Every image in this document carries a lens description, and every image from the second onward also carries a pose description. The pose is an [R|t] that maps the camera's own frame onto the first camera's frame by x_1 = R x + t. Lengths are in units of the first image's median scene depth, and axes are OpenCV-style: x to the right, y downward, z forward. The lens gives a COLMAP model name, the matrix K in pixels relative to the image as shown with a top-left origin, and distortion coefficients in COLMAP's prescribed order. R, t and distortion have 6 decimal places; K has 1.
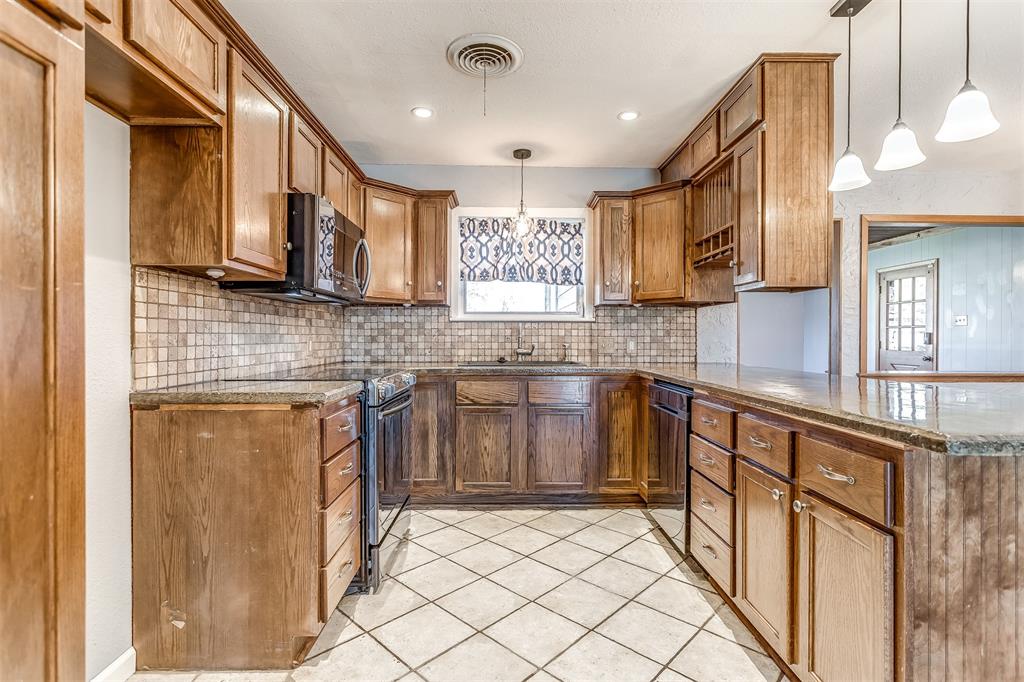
lens RADIAL K [[497.8, 0, 523.1], [0, 497.8, 342.3], [0, 0, 1]] dist [0.001477, 0.000633]
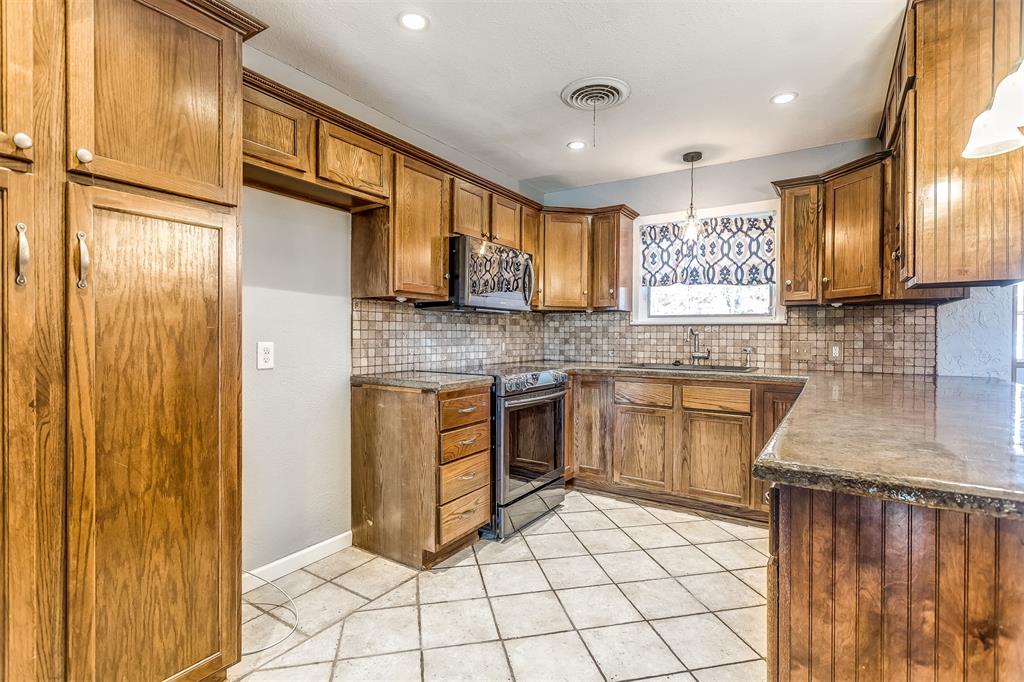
lens RADIAL K [[497.8, 0, 512.5], [0, 497.8, 341.1], [0, 0, 1]] dist [0.001477, 0.000633]
pose [[0.819505, 0.009814, -0.572988, 0.414994], [-0.008359, 0.999952, 0.005172, -0.018529], [0.573011, 0.000551, 0.819547, -0.030043]]
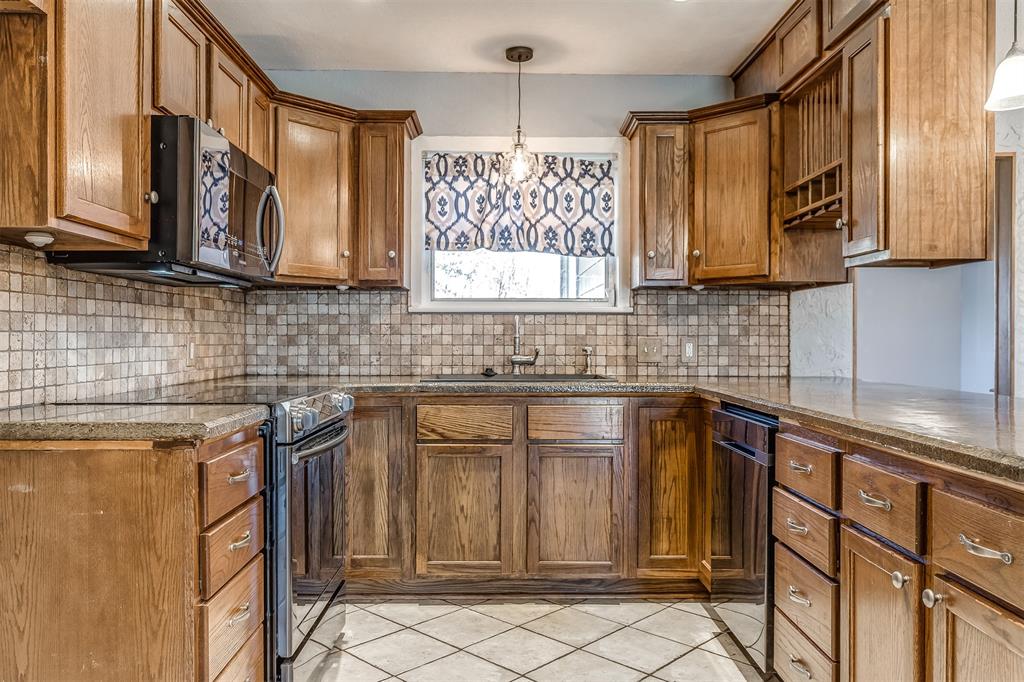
lens RADIAL K [[768.7, 0, 527.6], [0, 768.7, 345.8], [0, 0, 1]] dist [0.004495, -0.004185]
pose [[0.999992, -0.000476, -0.004089, 0.019074], [0.000480, 0.999999, 0.000960, -0.000109], [0.004088, -0.000962, 0.999991, -0.001100]]
